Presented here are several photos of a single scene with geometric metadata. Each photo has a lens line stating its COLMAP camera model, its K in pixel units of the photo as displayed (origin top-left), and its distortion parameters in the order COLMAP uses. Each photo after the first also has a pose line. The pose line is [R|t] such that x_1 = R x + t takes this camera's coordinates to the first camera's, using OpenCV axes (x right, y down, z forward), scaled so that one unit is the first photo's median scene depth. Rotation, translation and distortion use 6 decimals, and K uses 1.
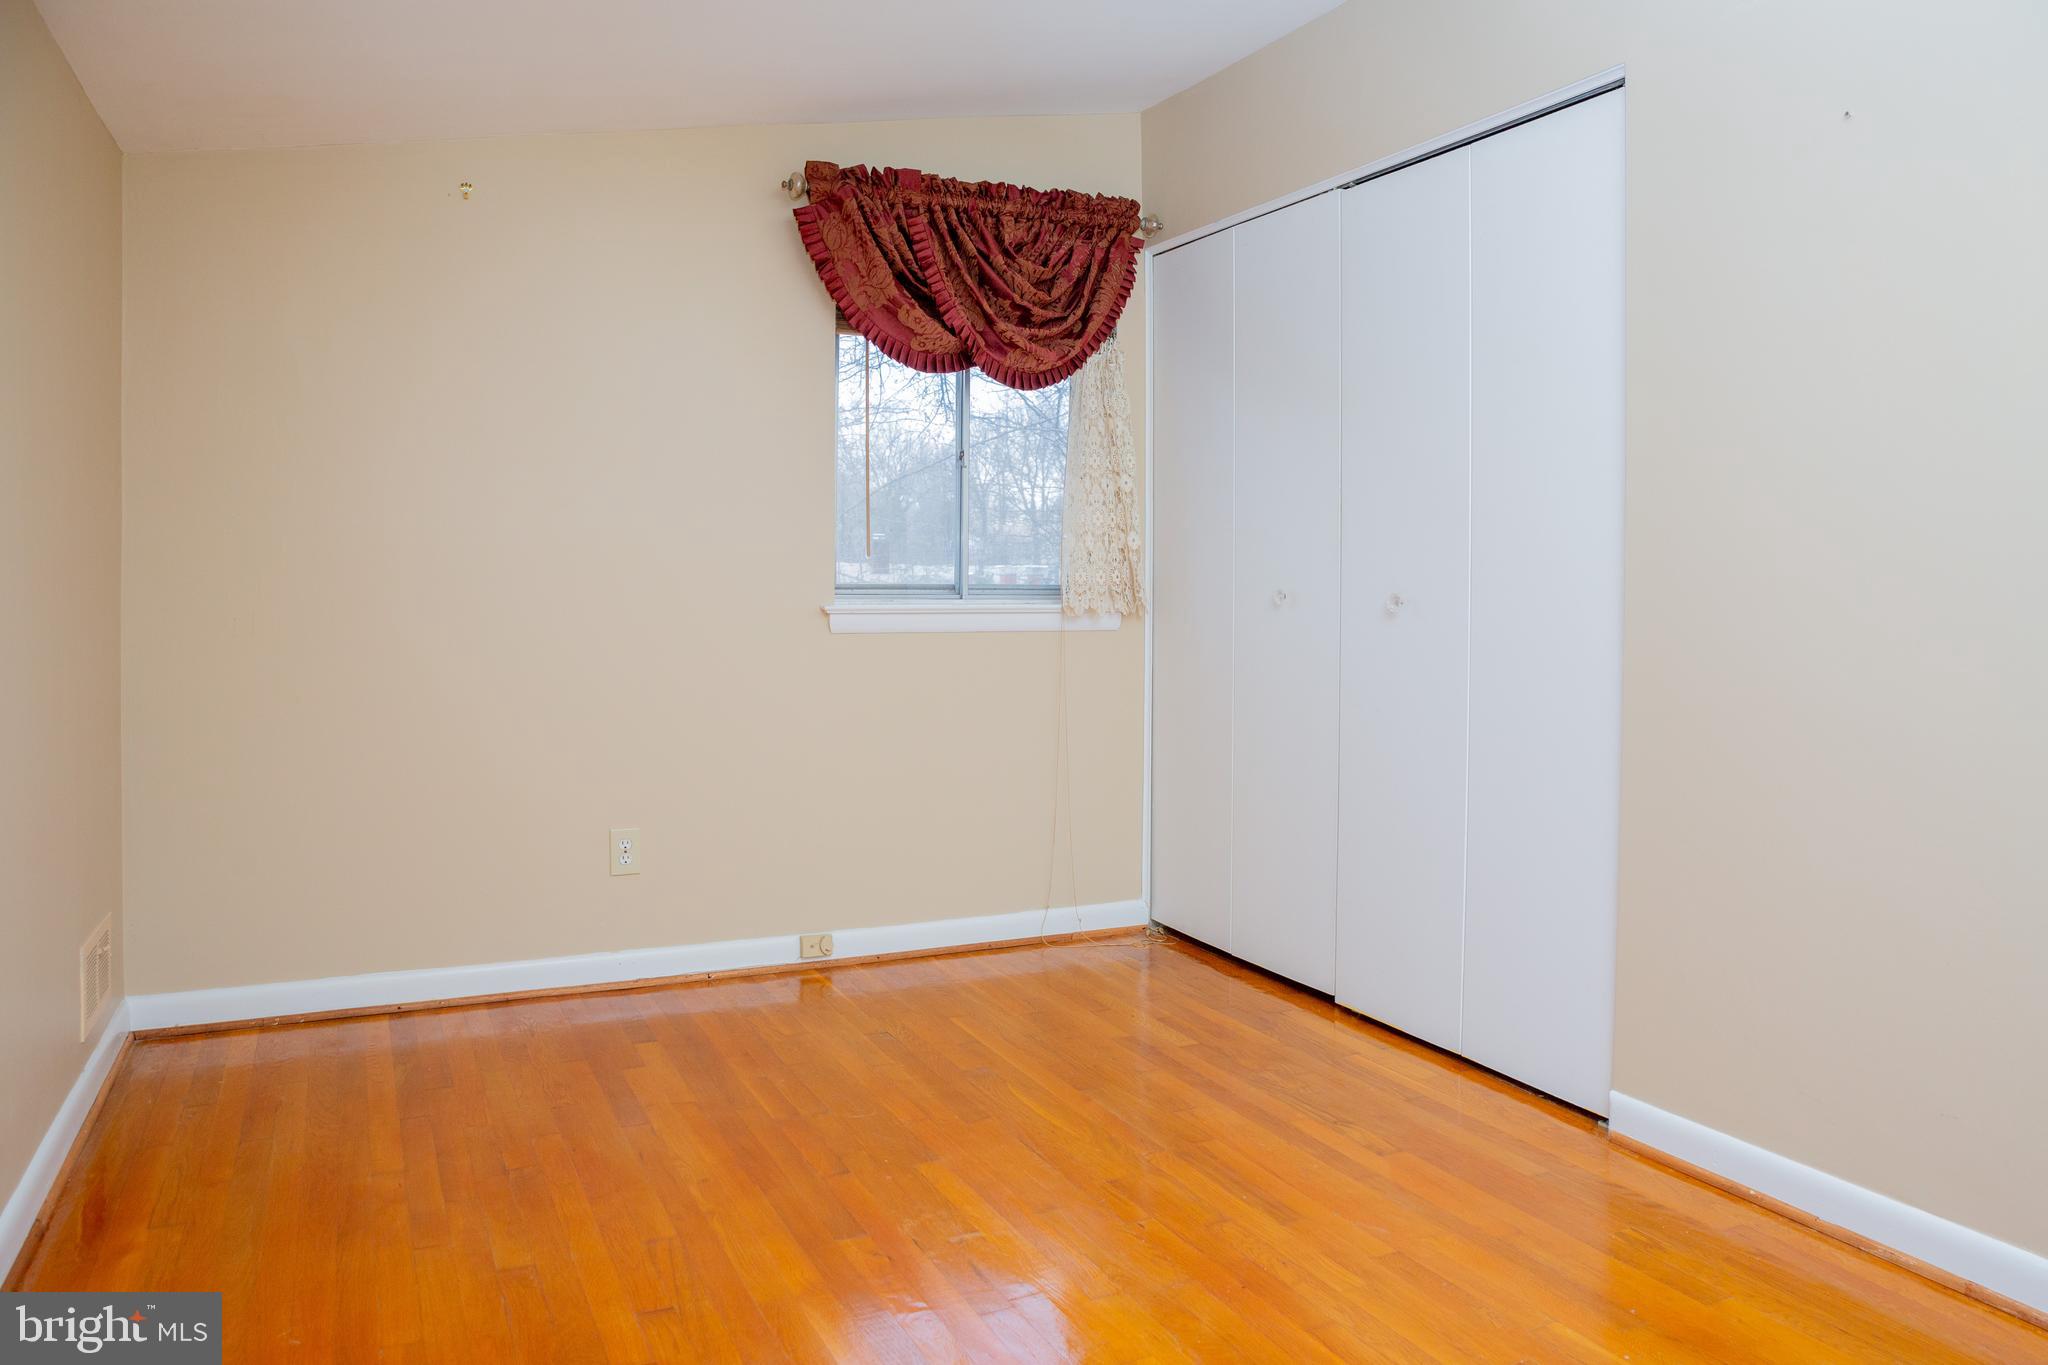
lens RADIAL K [[1436.7, 0, 1015.1], [0, 1436.7, 634.2], [0, 0, 1]] dist [-0.108158, 0.076187]
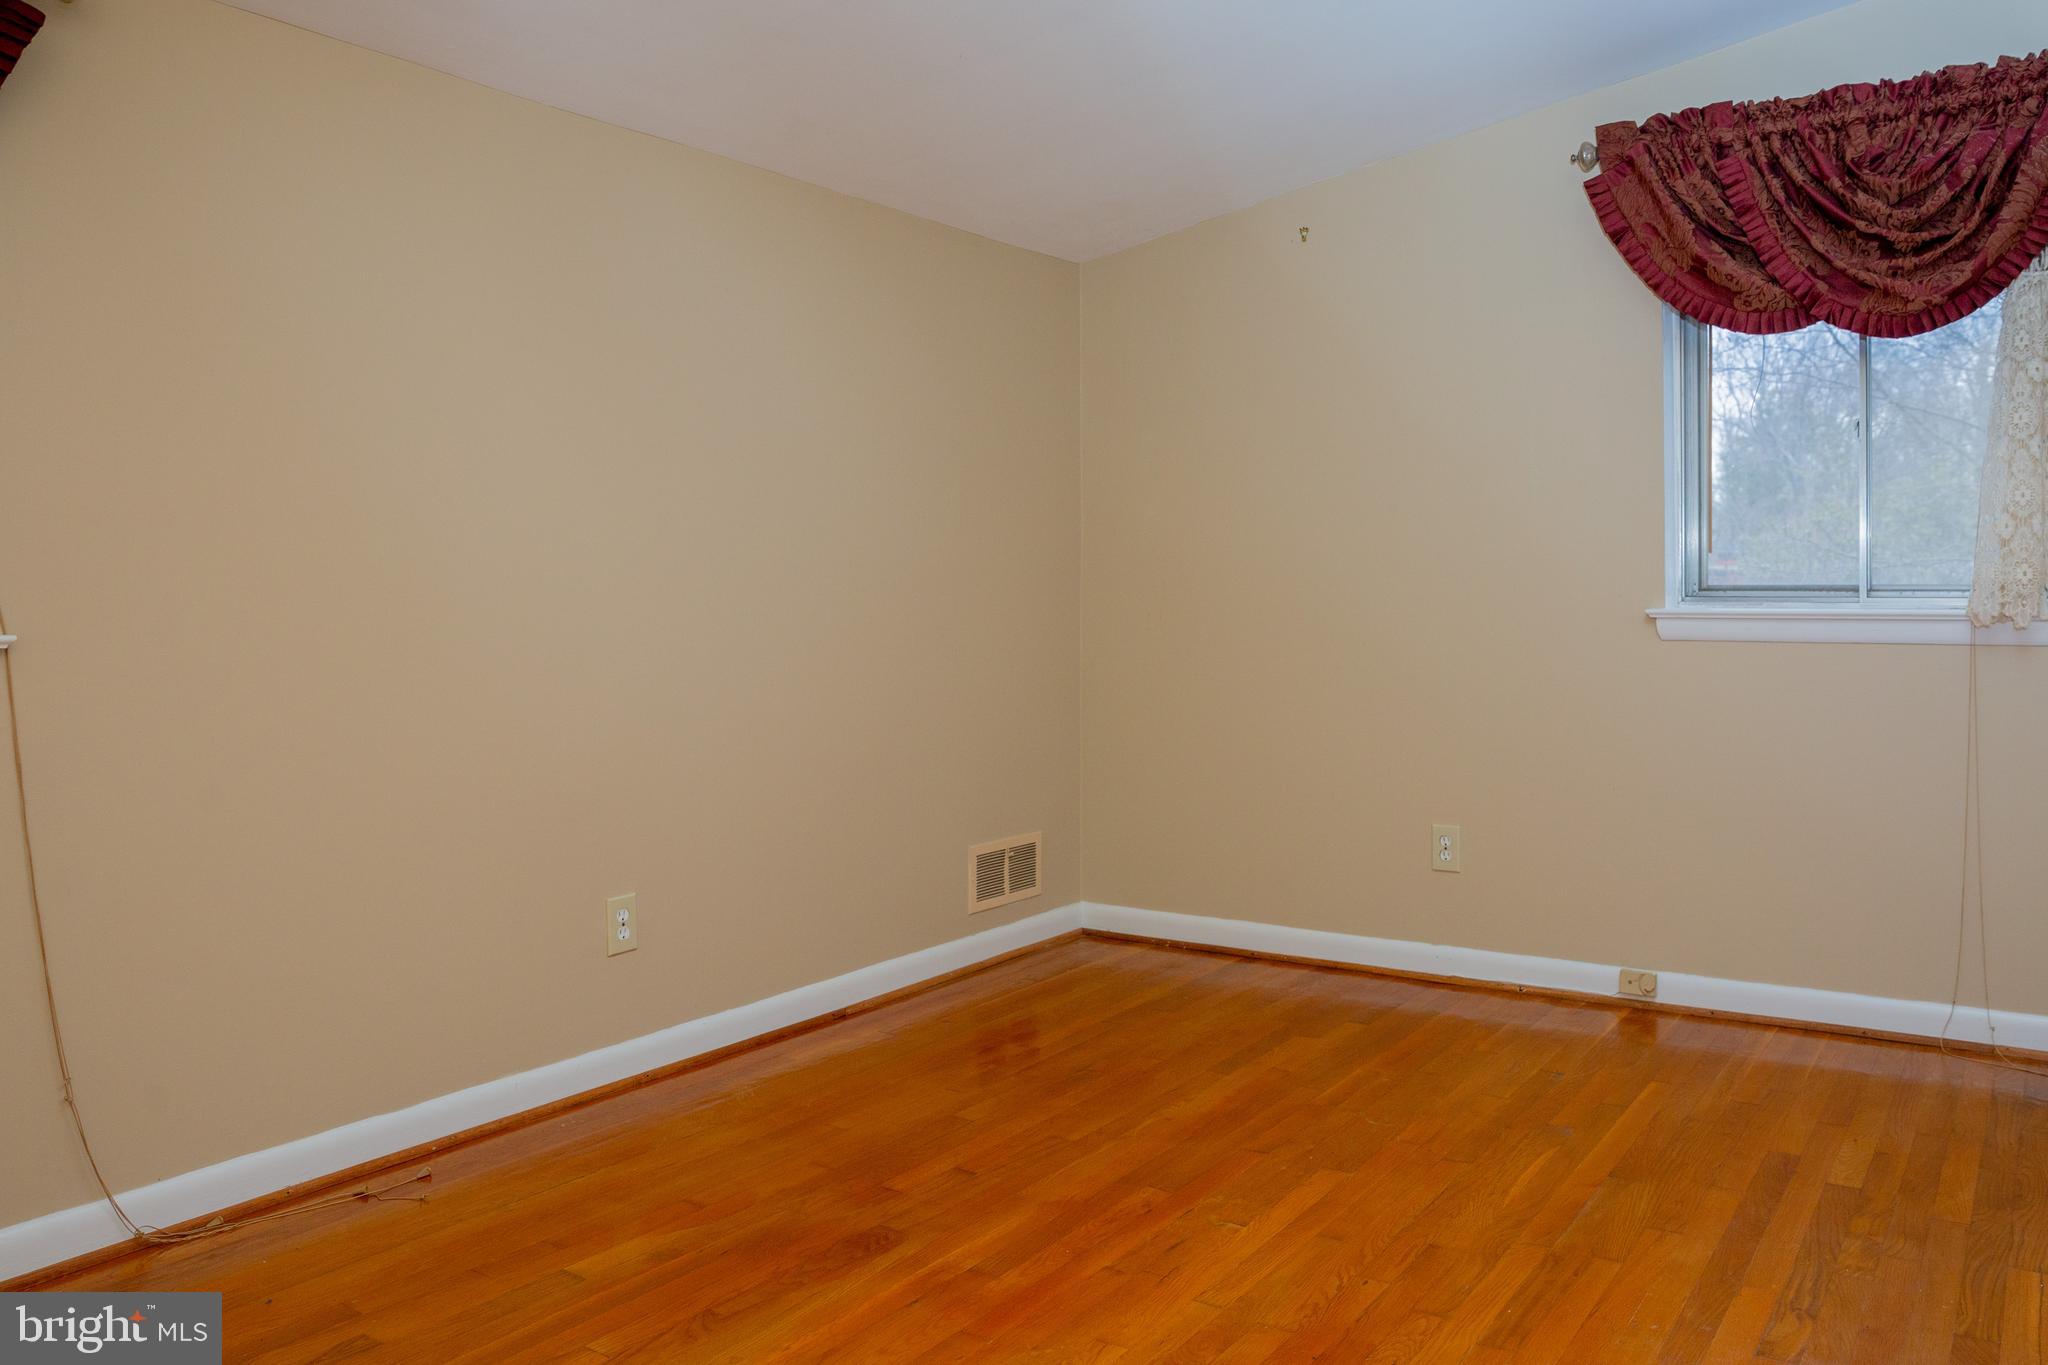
lens RADIAL K [[1490.5, 0, 1026.8], [0, 1490.5, 657.6], [0, 0, 1]] dist [-0.114726, 0.062797]
pose [[0.520302, 0.032580, -0.853361, 0.460597], [-0.021508, 0.999455, 0.025044, -0.004209], [0.853712, 0.005324, 0.520719, 0.188988]]
